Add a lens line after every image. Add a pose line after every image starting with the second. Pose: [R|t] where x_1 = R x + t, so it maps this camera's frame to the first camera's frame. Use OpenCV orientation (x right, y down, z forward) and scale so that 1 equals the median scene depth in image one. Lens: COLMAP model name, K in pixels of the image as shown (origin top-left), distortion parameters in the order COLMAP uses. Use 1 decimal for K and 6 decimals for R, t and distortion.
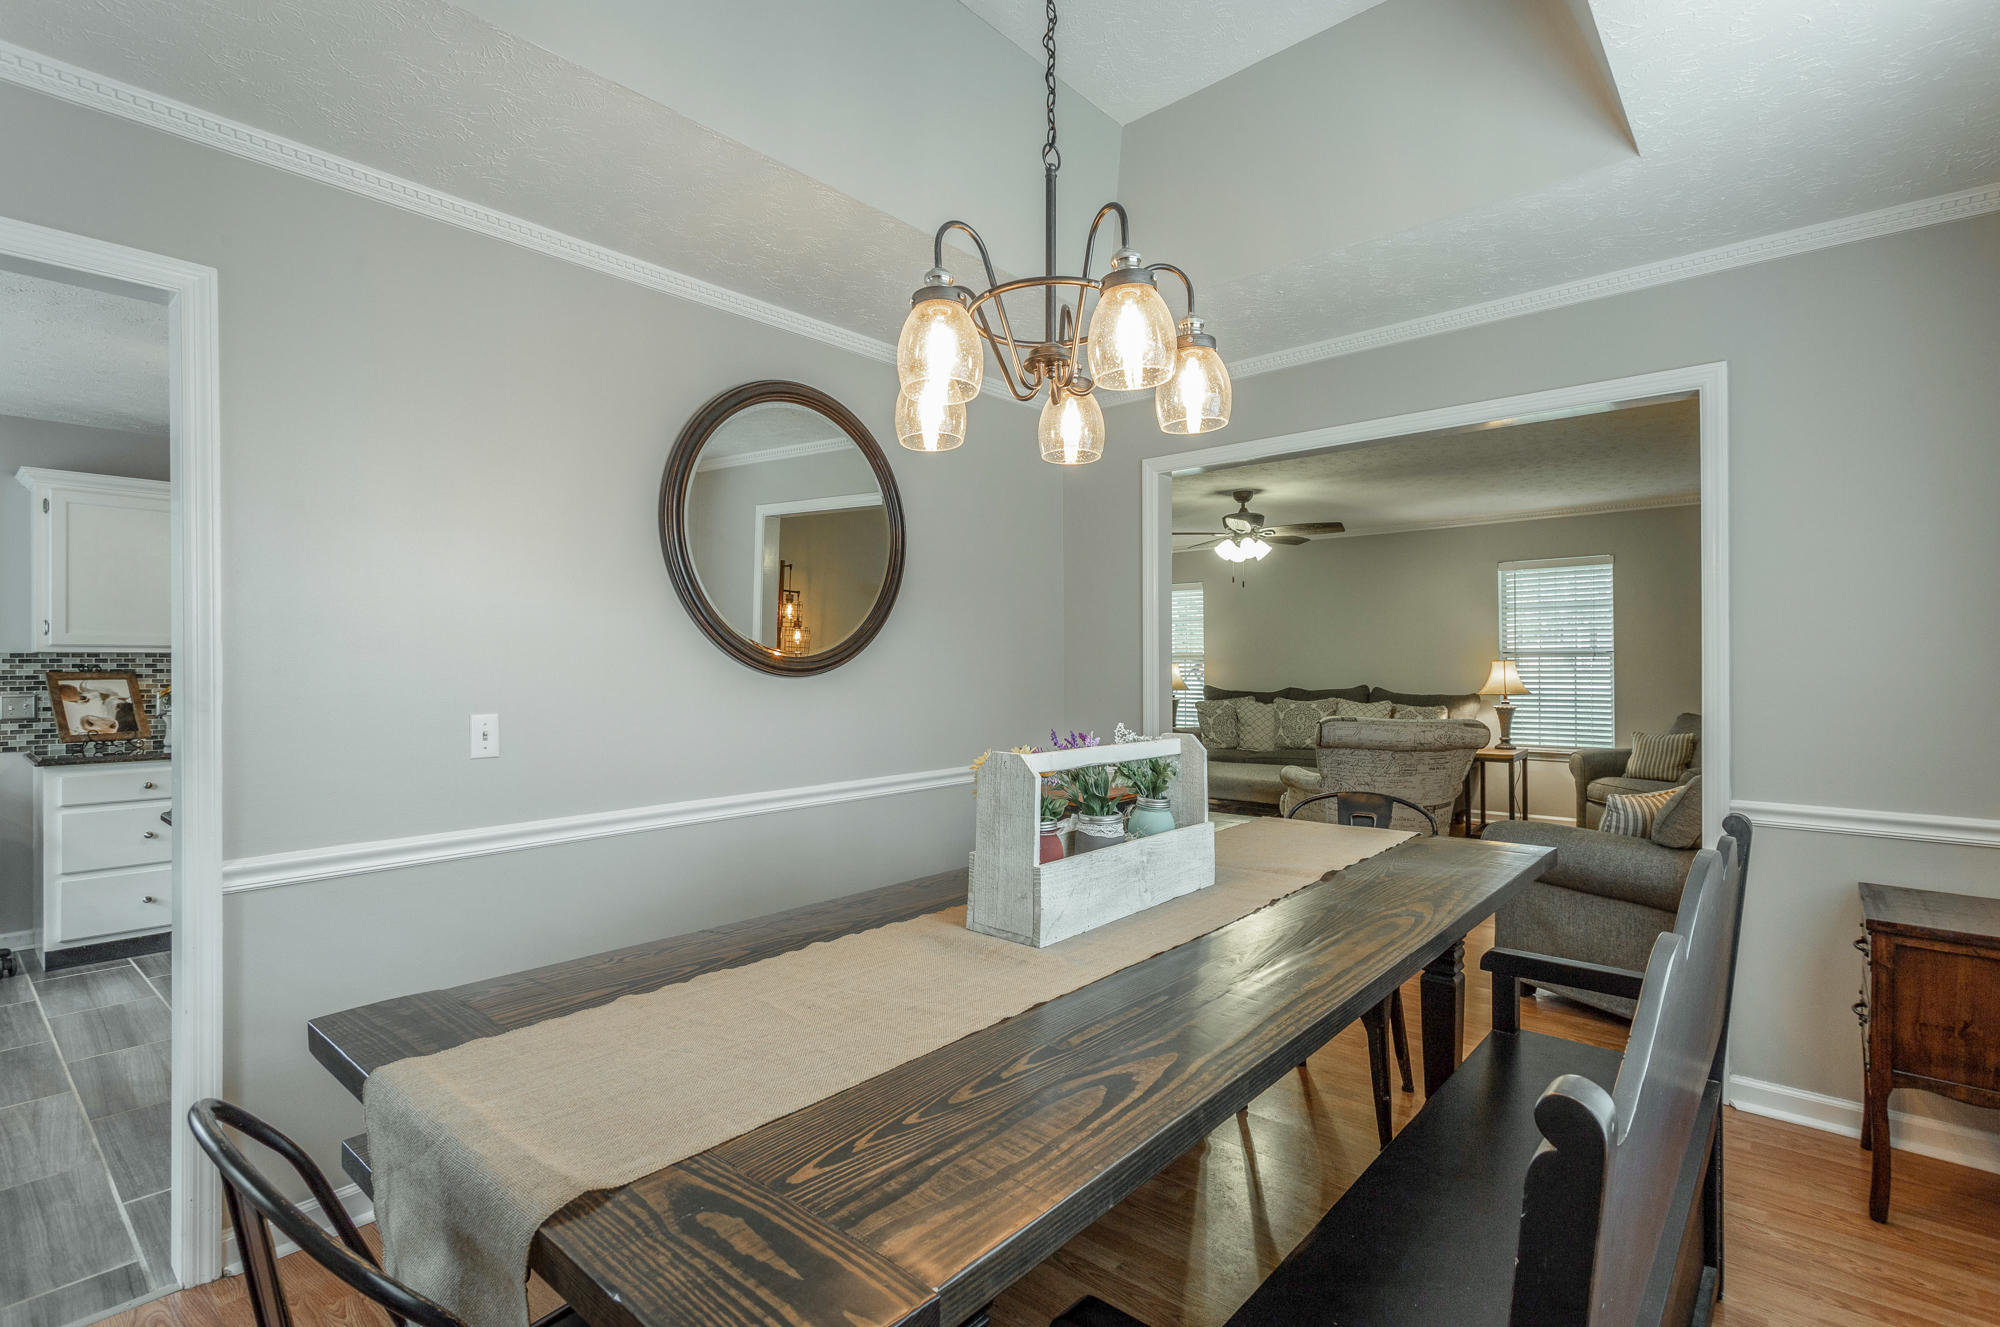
lens RADIAL K [[926.9, 0, 1014.8], [0, 926.9, 666.7], [0, 0, 1]] dist [0.000692, 0.000410]
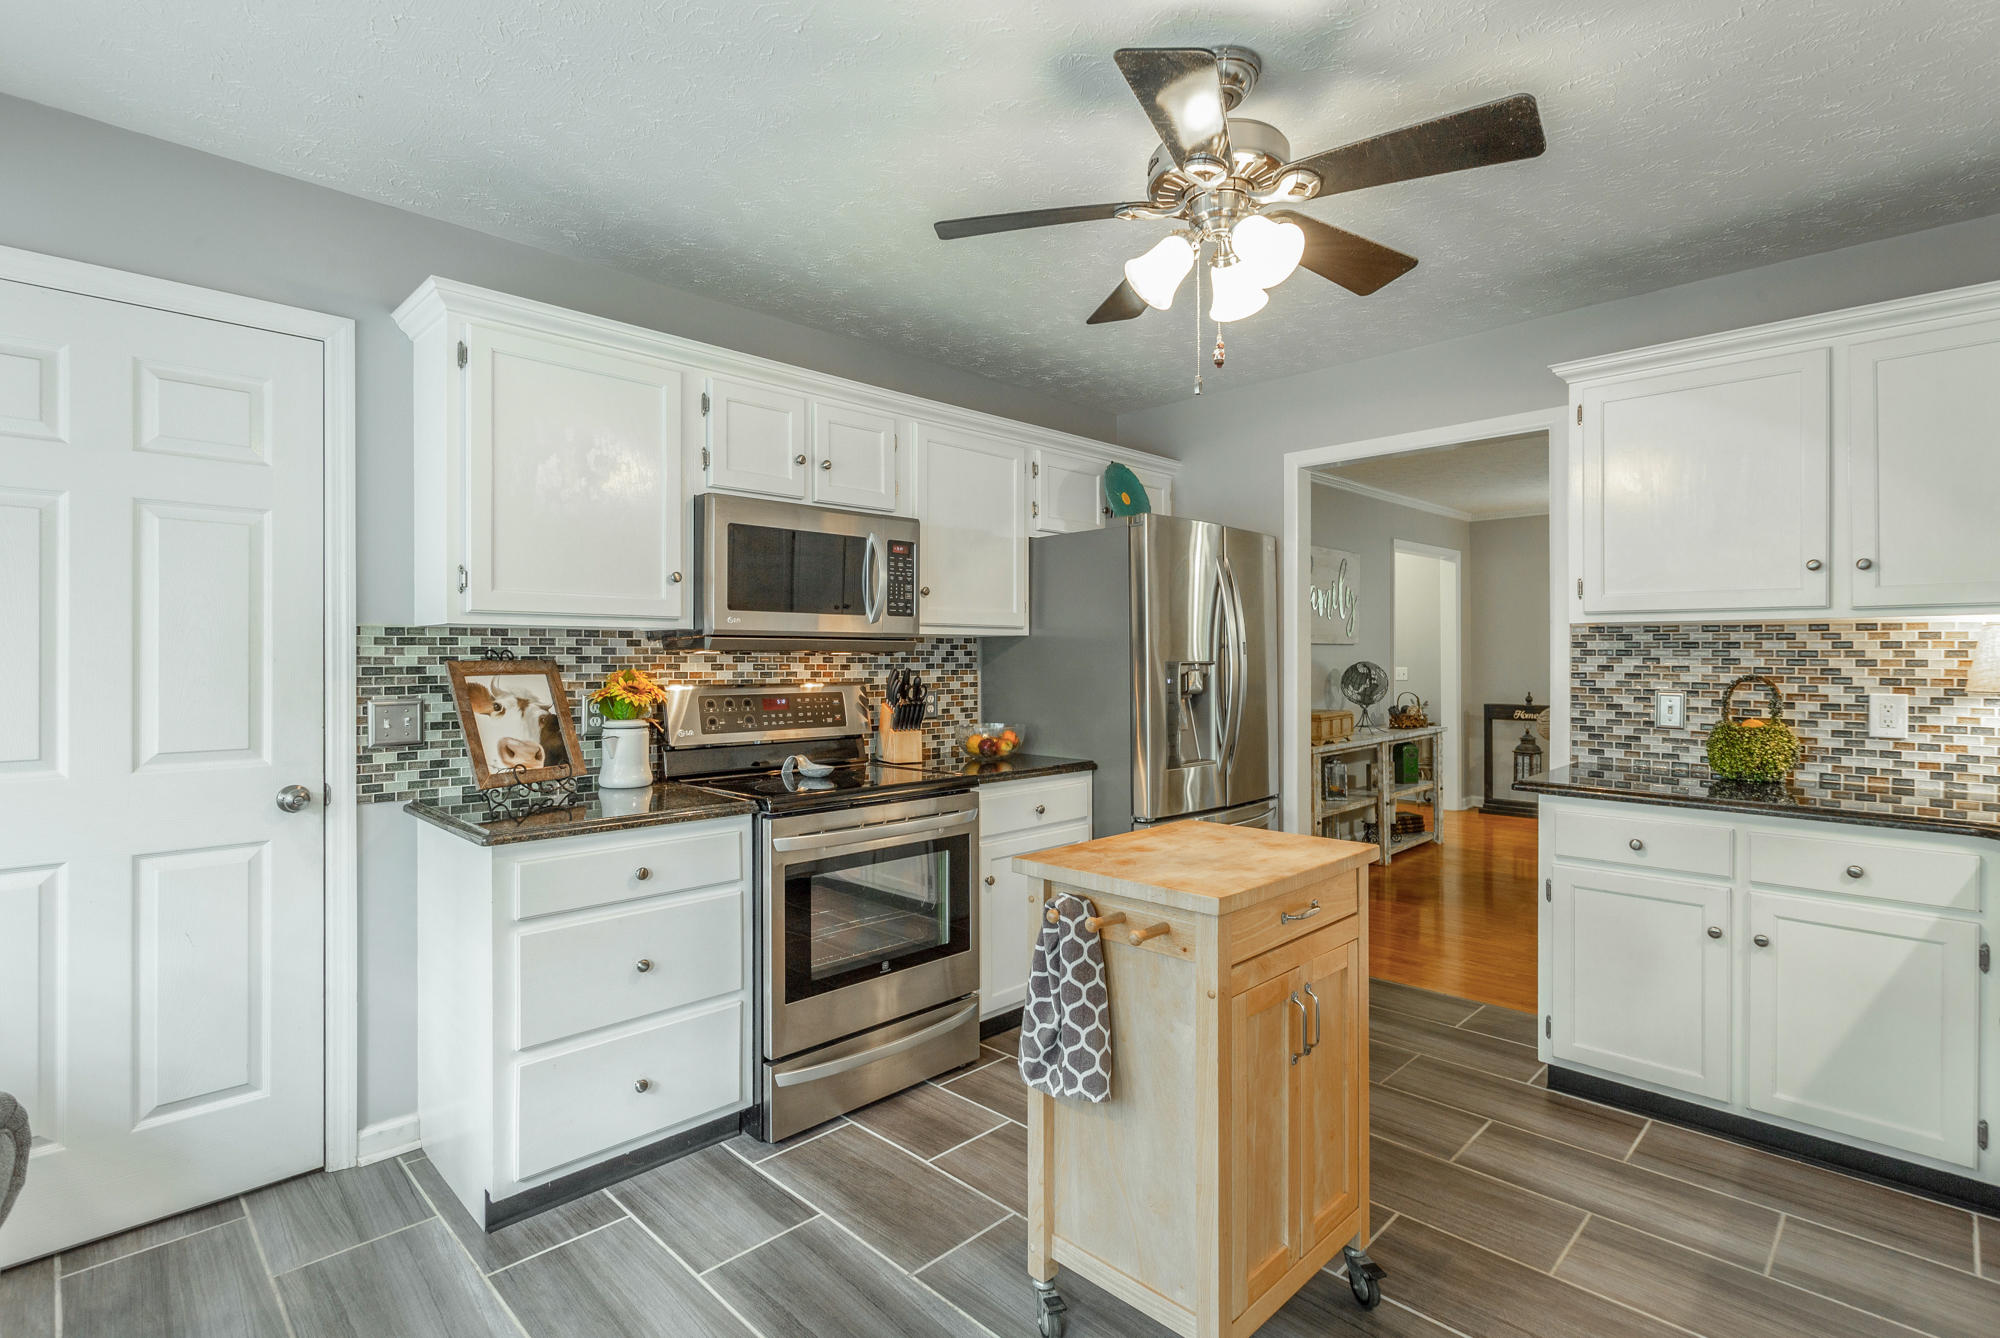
lens RADIAL K [[952.2, 0, 994.0], [0, 952.2, 661.6], [0, 0, 1]] dist [-0.003935, -0.000356]
pose [[0.996099, 0.004230, -0.088137, -0.649877], [-0.003569, 0.999964, 0.007656, 0.000521], [0.088167, -0.007311, 0.996079, 0.447659]]
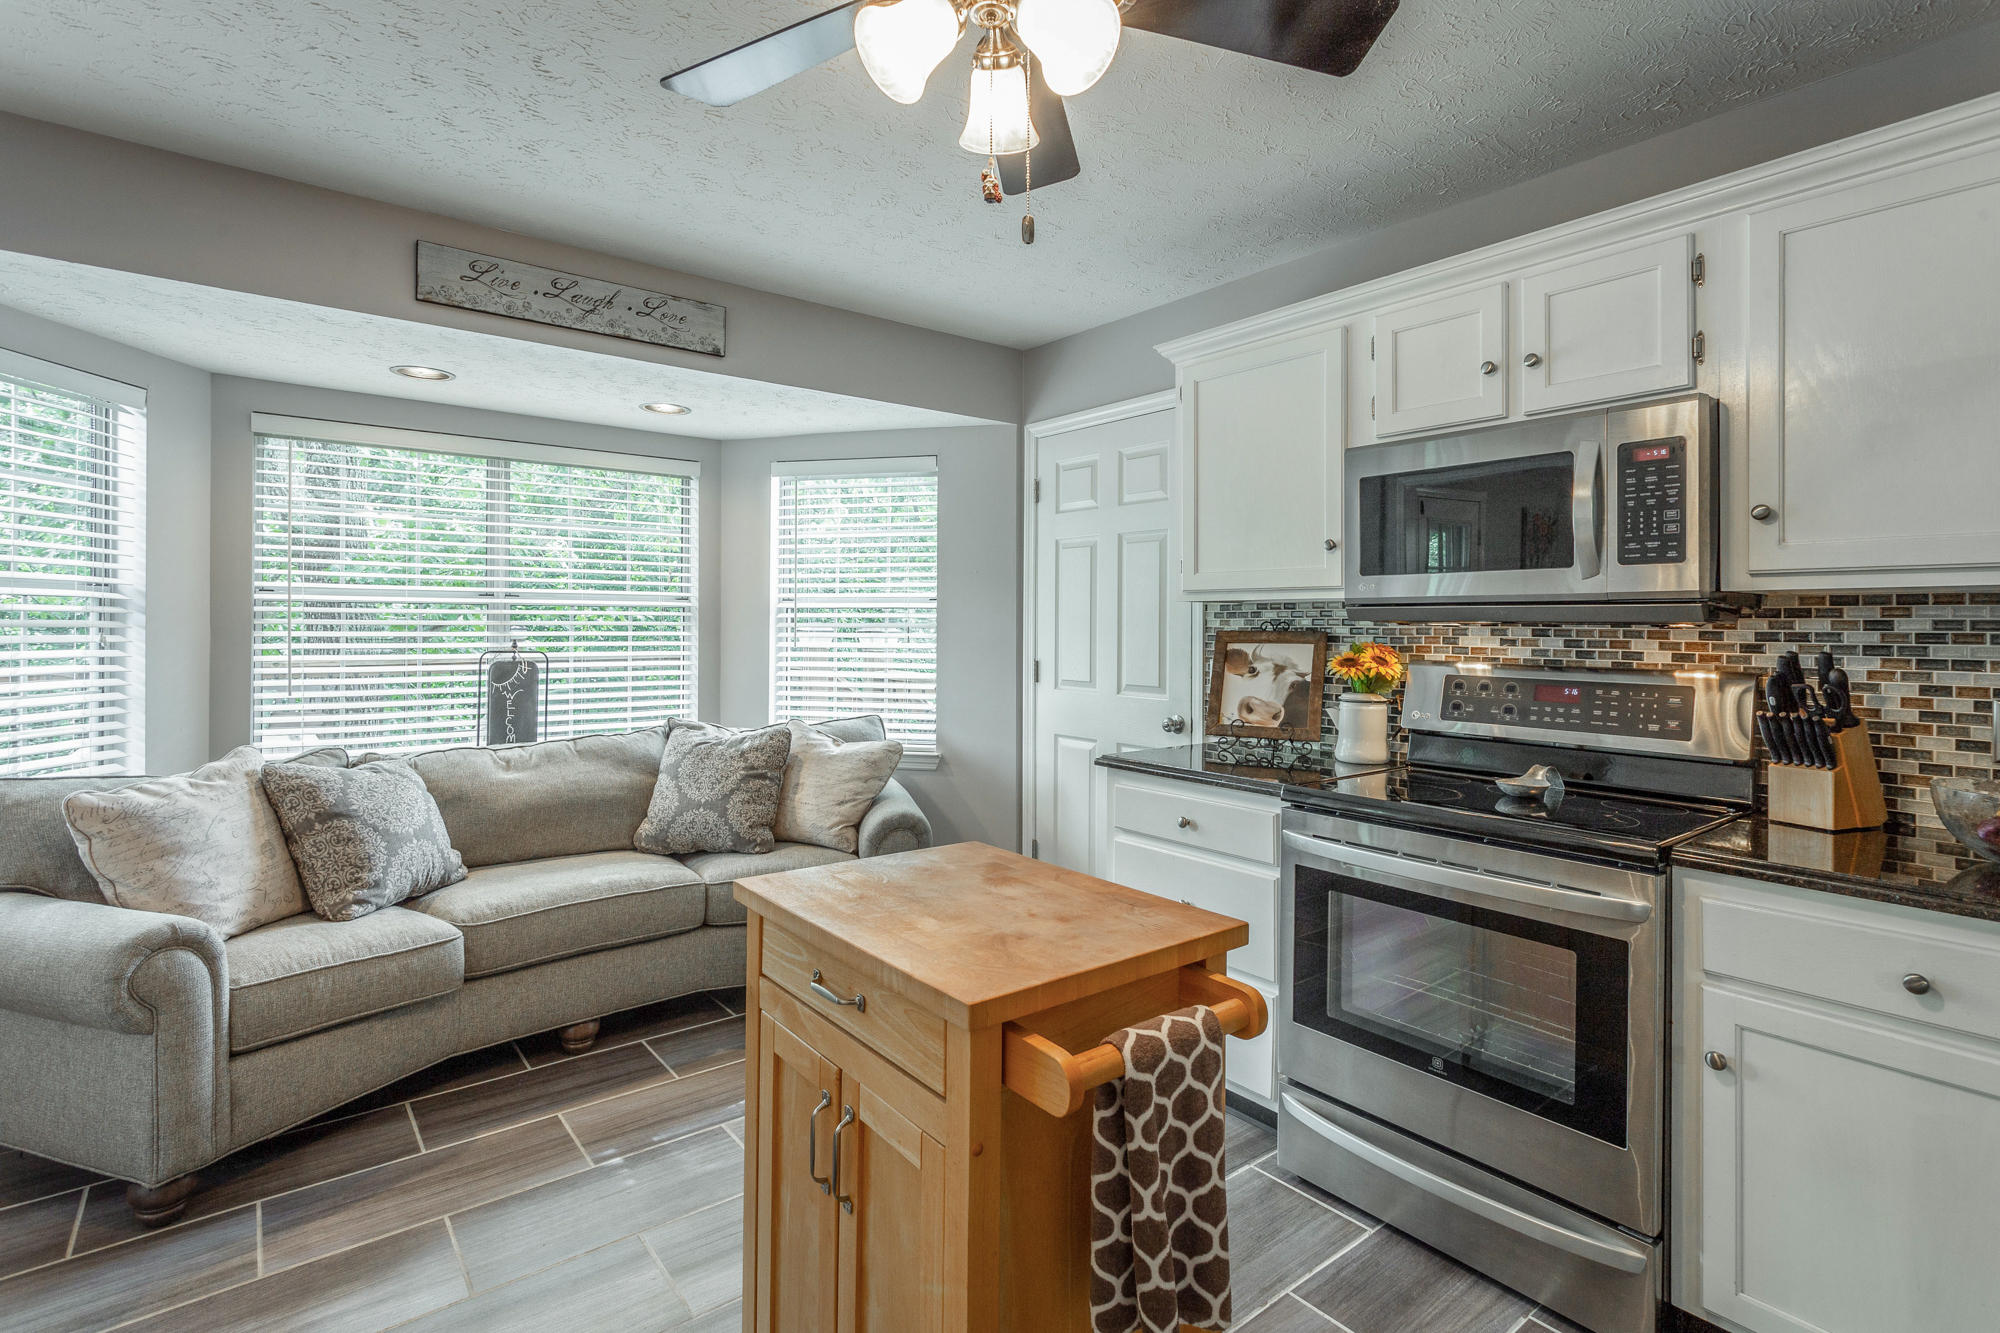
lens RADIAL K [[951.9, 0, 993.8], [0, 951.9, 621.8], [0, 0, 1]] dist [0.000949, 0.000226]
pose [[-0.202168, -0.000955, -0.979350, -0.293986], [-0.003382, 0.999994, -0.000277, -0.000236], [0.979345, 0.003256, -0.202170, 0.954595]]
